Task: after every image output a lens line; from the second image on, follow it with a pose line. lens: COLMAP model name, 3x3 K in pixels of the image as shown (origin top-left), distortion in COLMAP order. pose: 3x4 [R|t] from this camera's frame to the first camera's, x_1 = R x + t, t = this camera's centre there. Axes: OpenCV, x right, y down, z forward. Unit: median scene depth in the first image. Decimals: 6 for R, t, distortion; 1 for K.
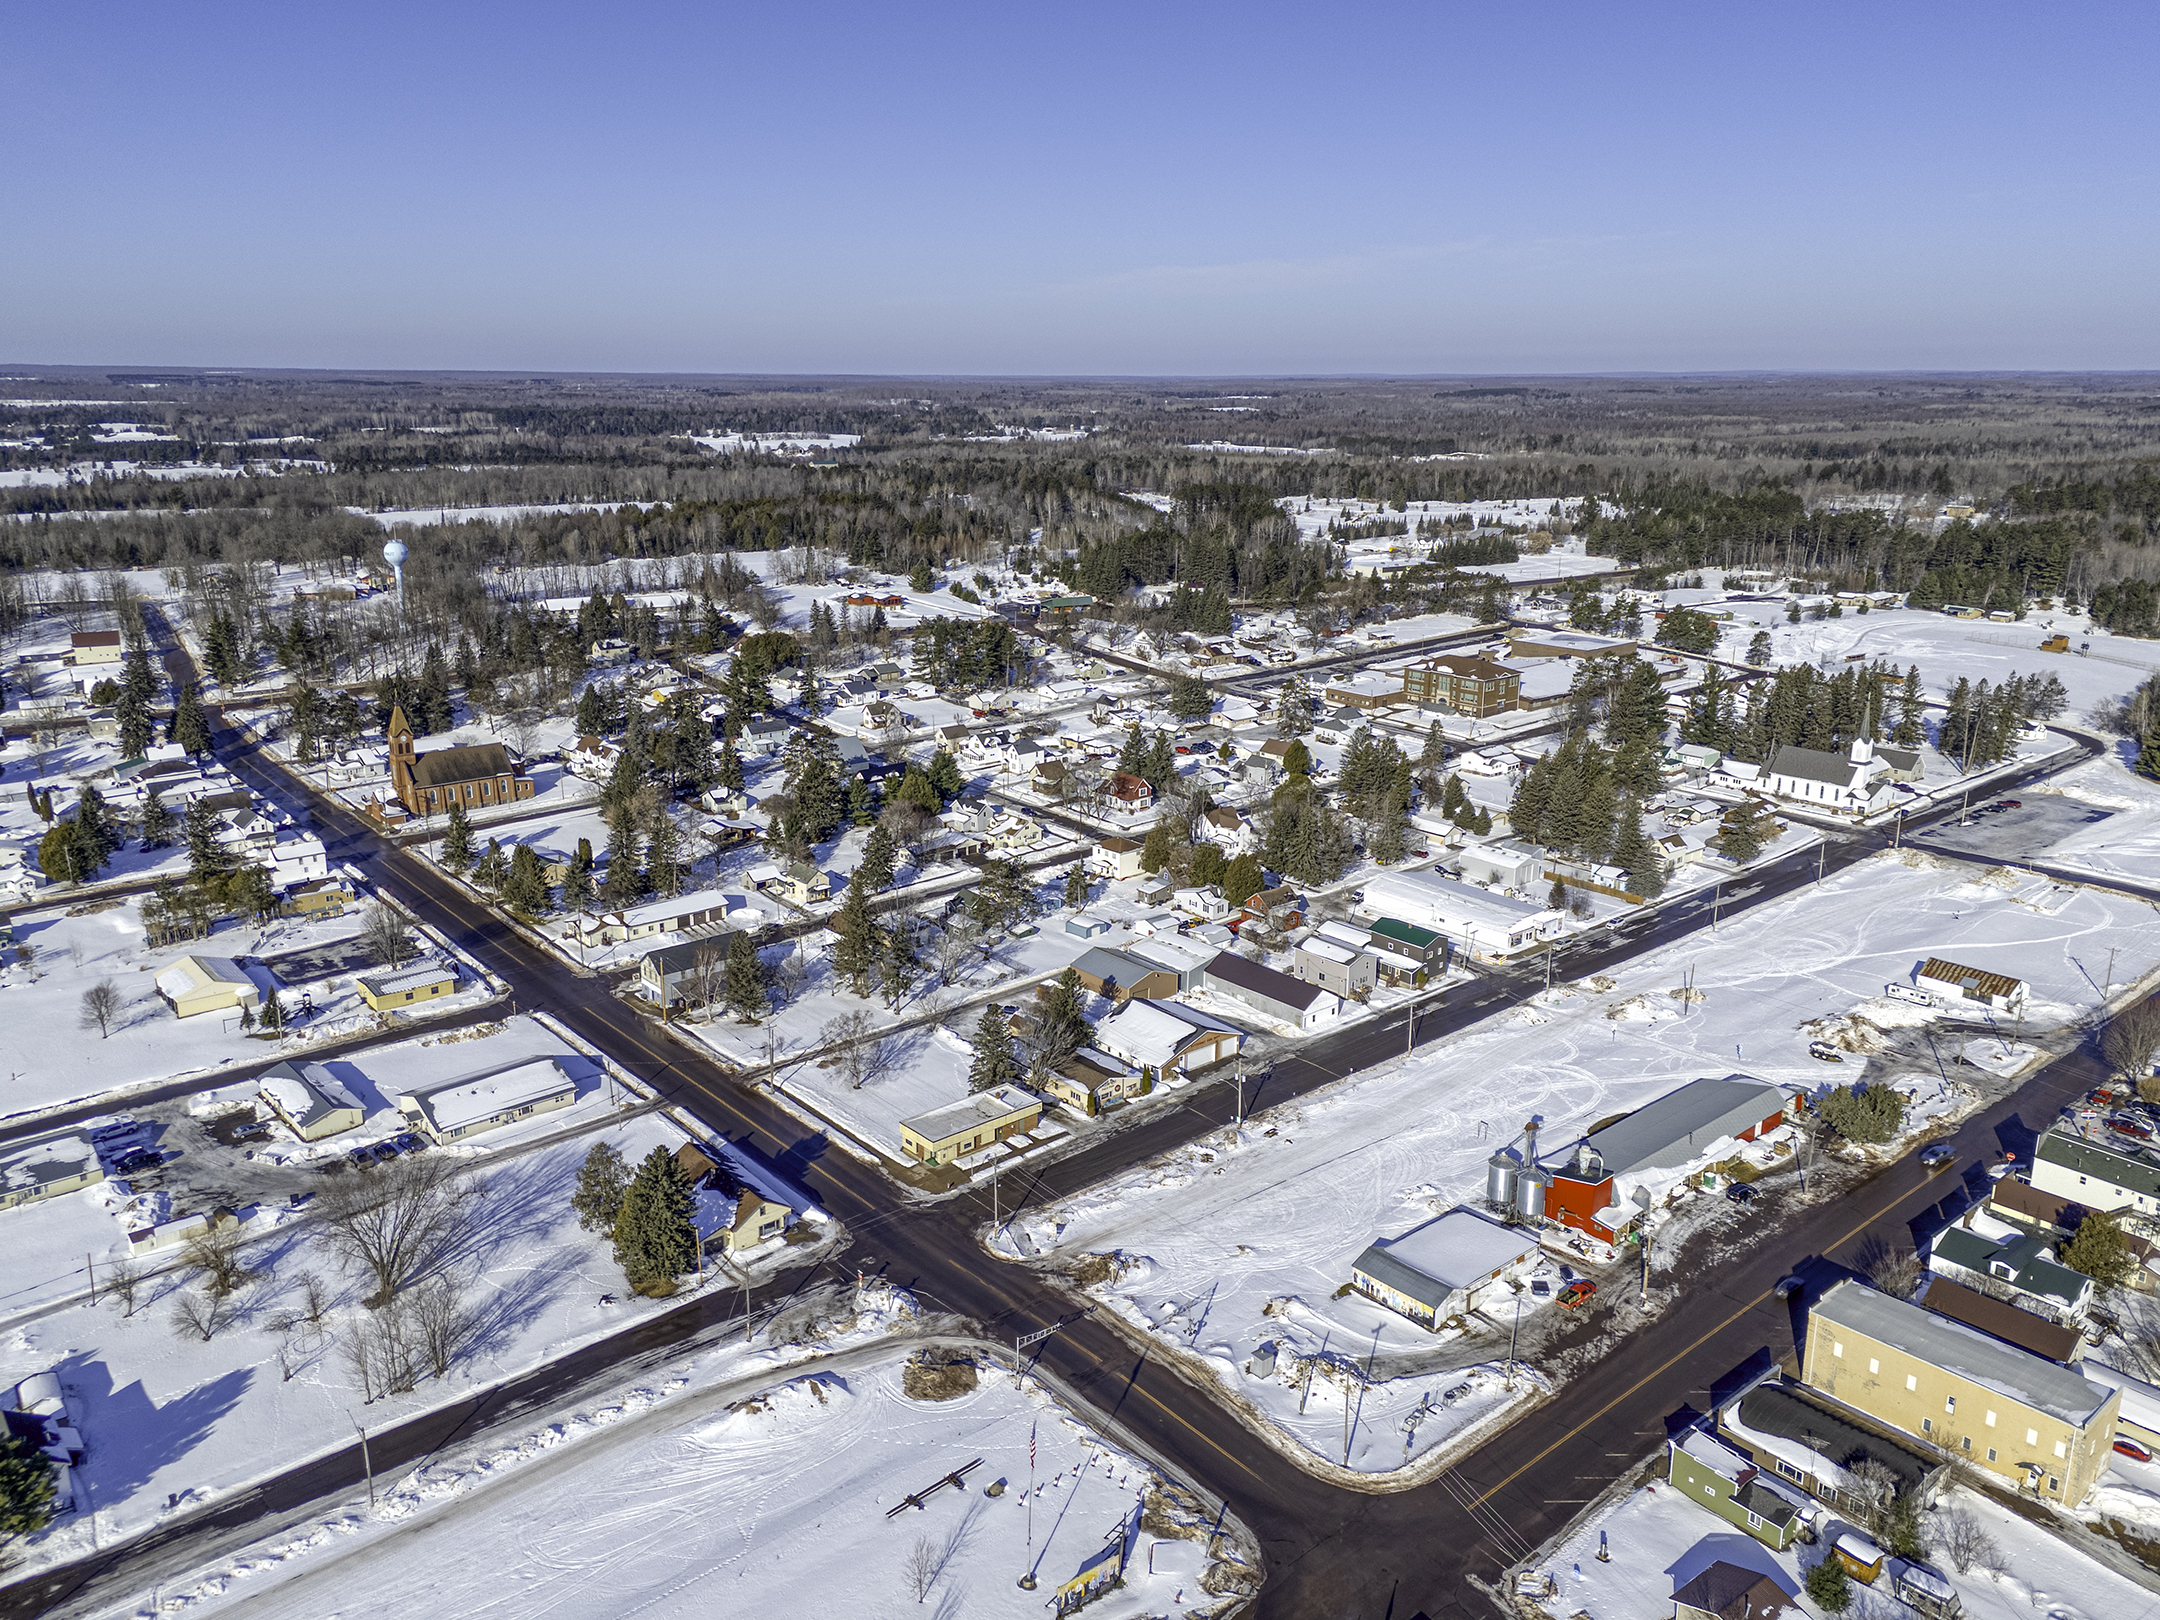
lens RADIAL K [[1608.4, 0, 1080.0], [0, 1608.4, 810.0], [0, 0, 1]] dist [0.090456, -0.006886]
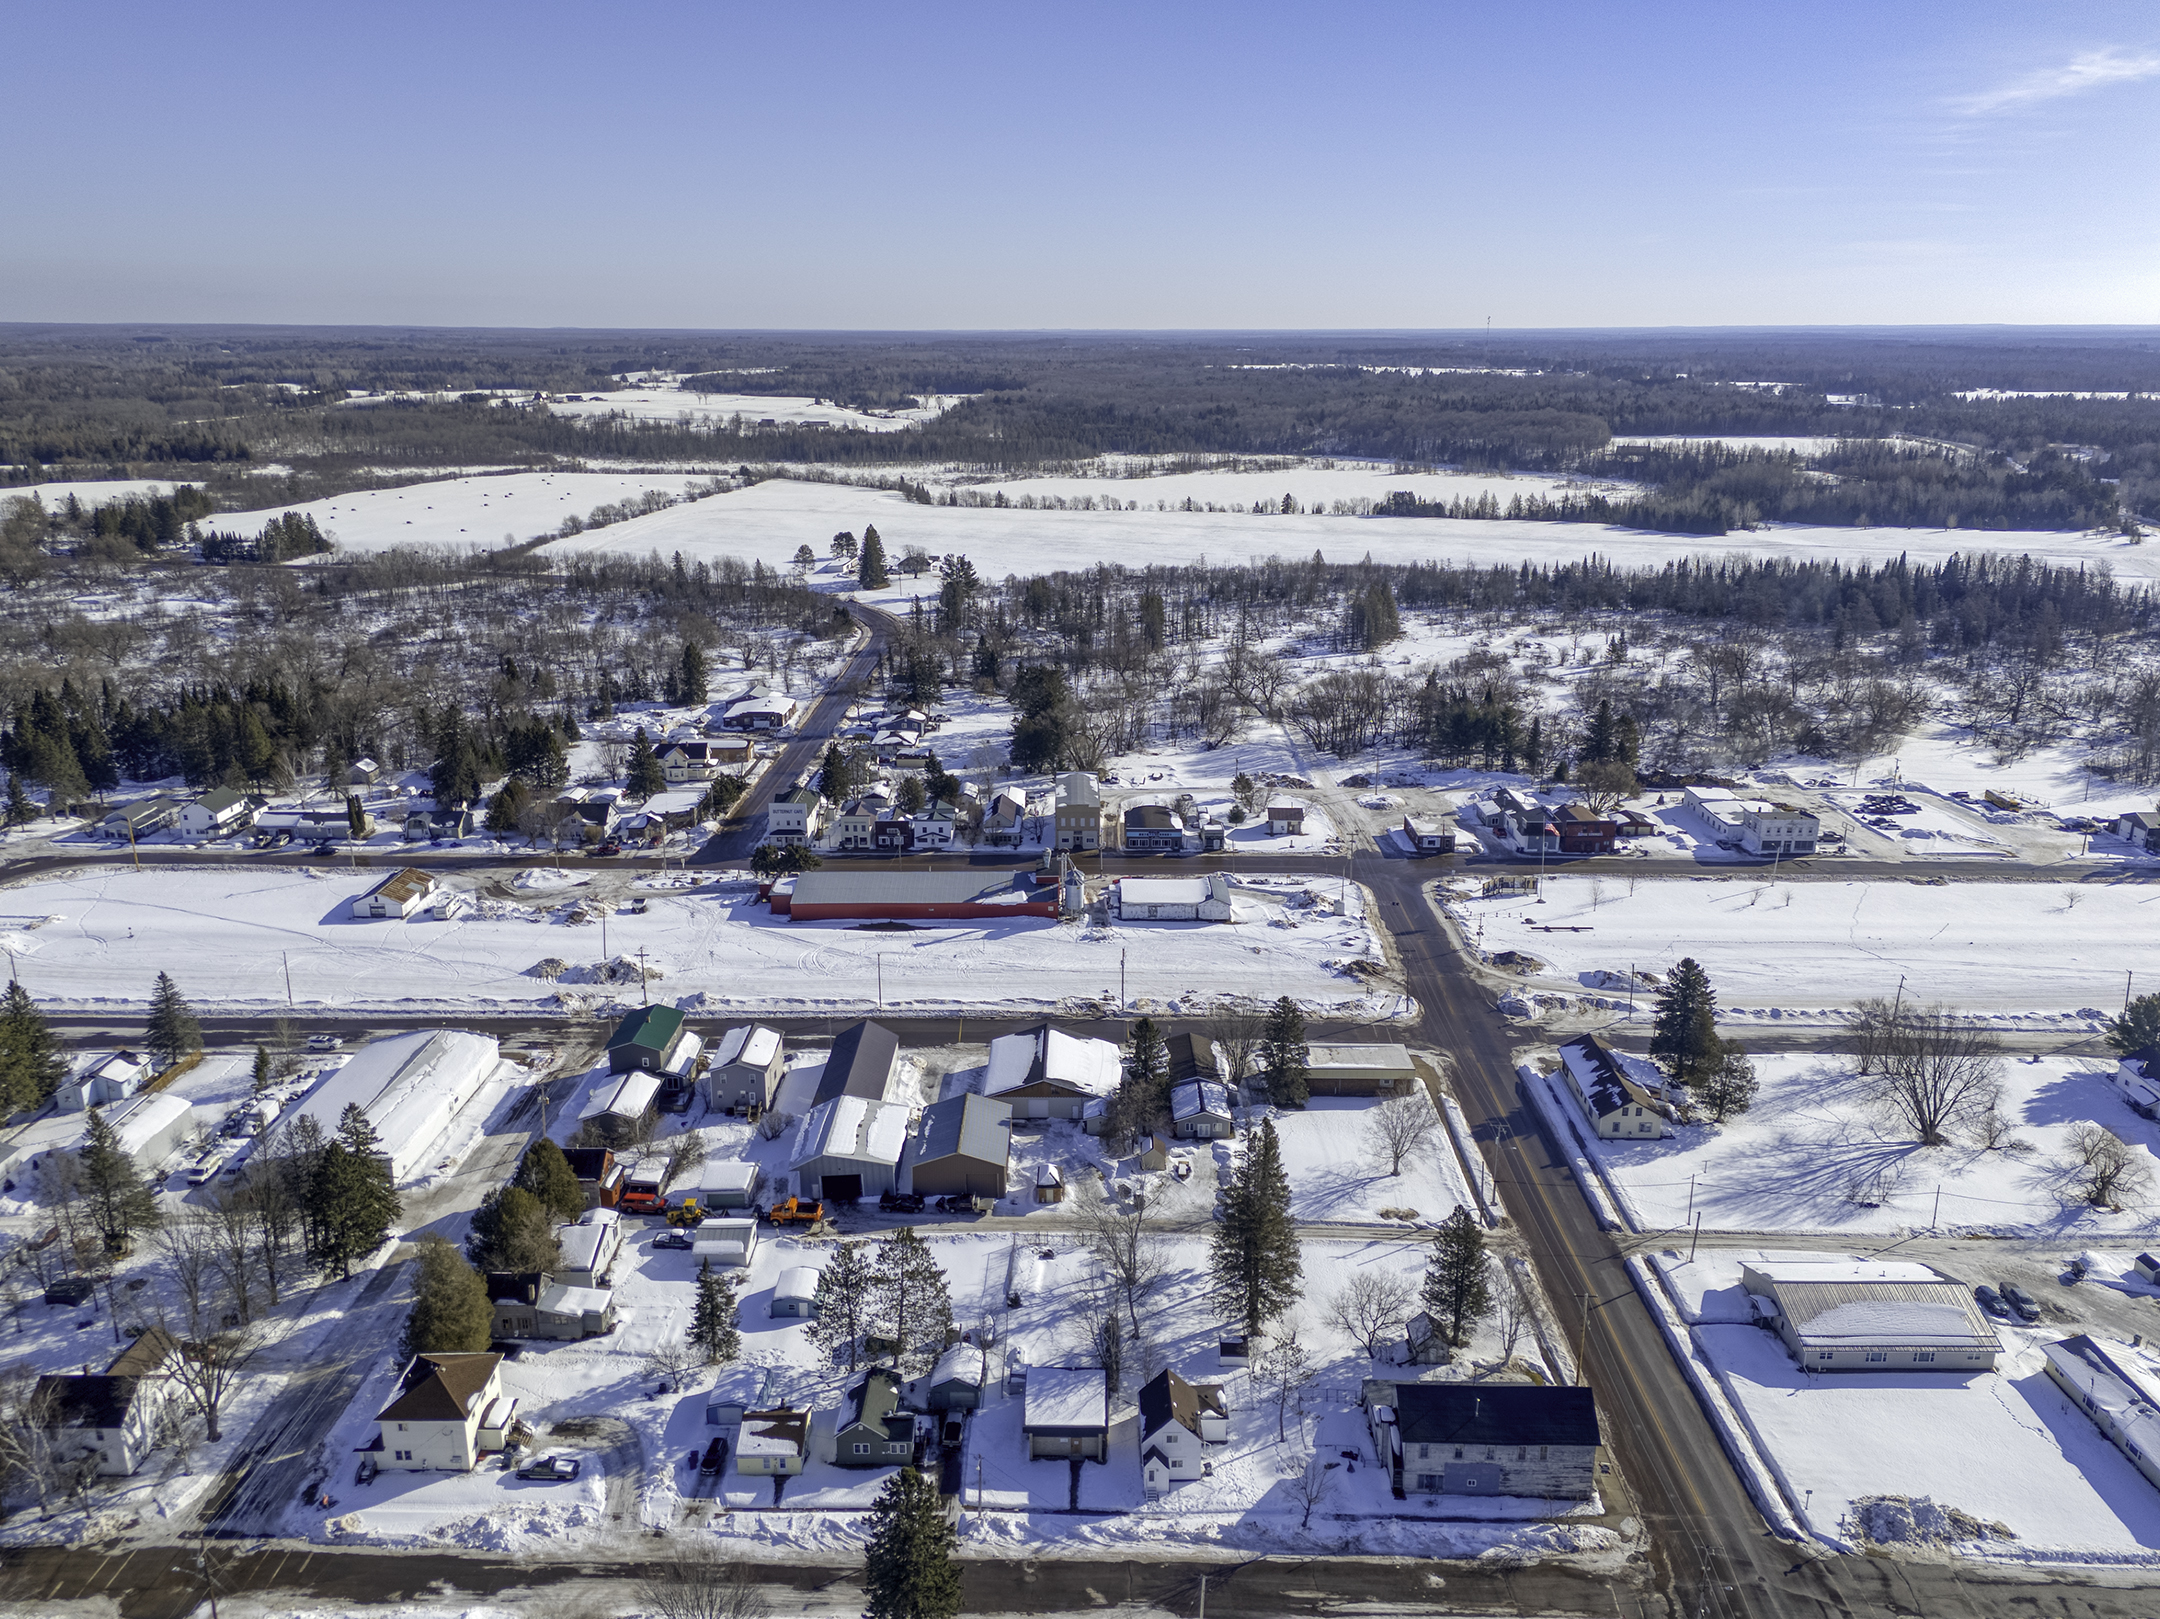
lens RADIAL K [[1573.4, 0, 1080.0], [0, 1573.4, 809.5], [0, 0, 1]] dist [0.090846, -0.085549]
pose [[-0.756686, -0.194031, 0.624323, -0.391657], [0.169311, 0.864208, 0.473791, -0.325598], [-0.631475, 0.464216, -0.621083, 1.219400]]
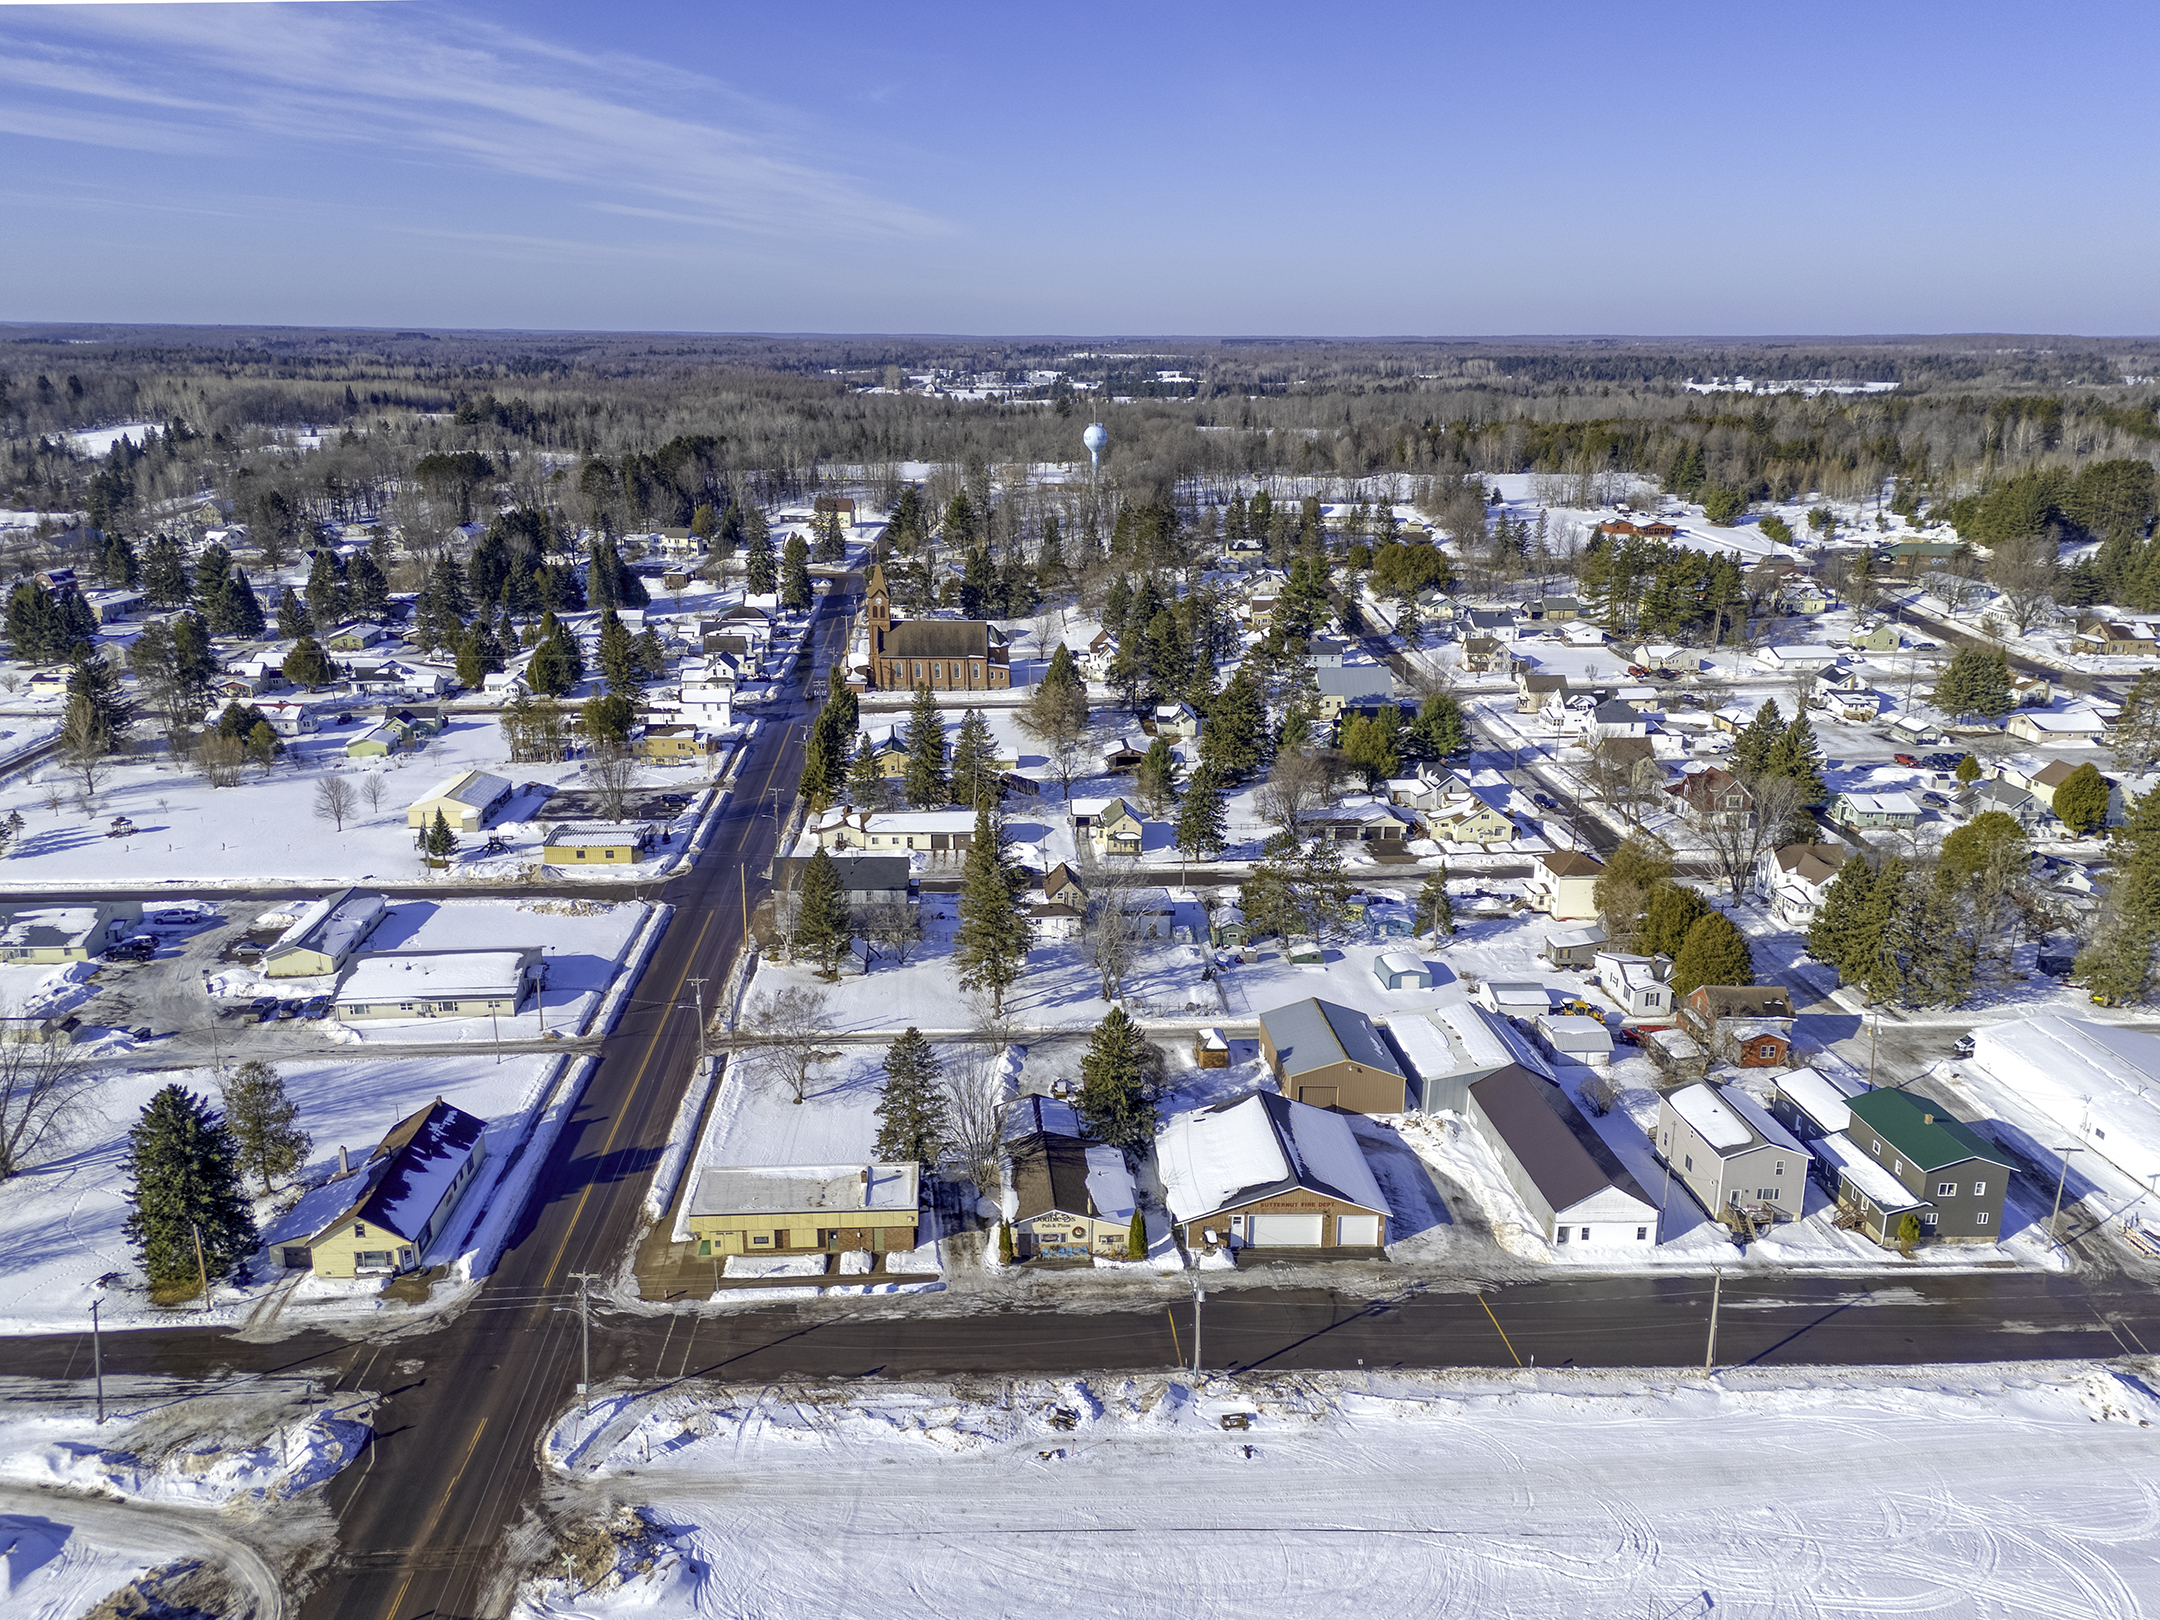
lens RADIAL K [[1601.8, 0, 1006.8], [0, 1601.8, 811.5], [0, 0, 1]] dist [0.091980, -0.073973]
pose [[0.785660, 0.179317, -0.592101, 0.244860], [-0.167620, 0.982974, 0.075276, -0.009796], [0.595518, 0.040107, 0.802340, 0.406314]]
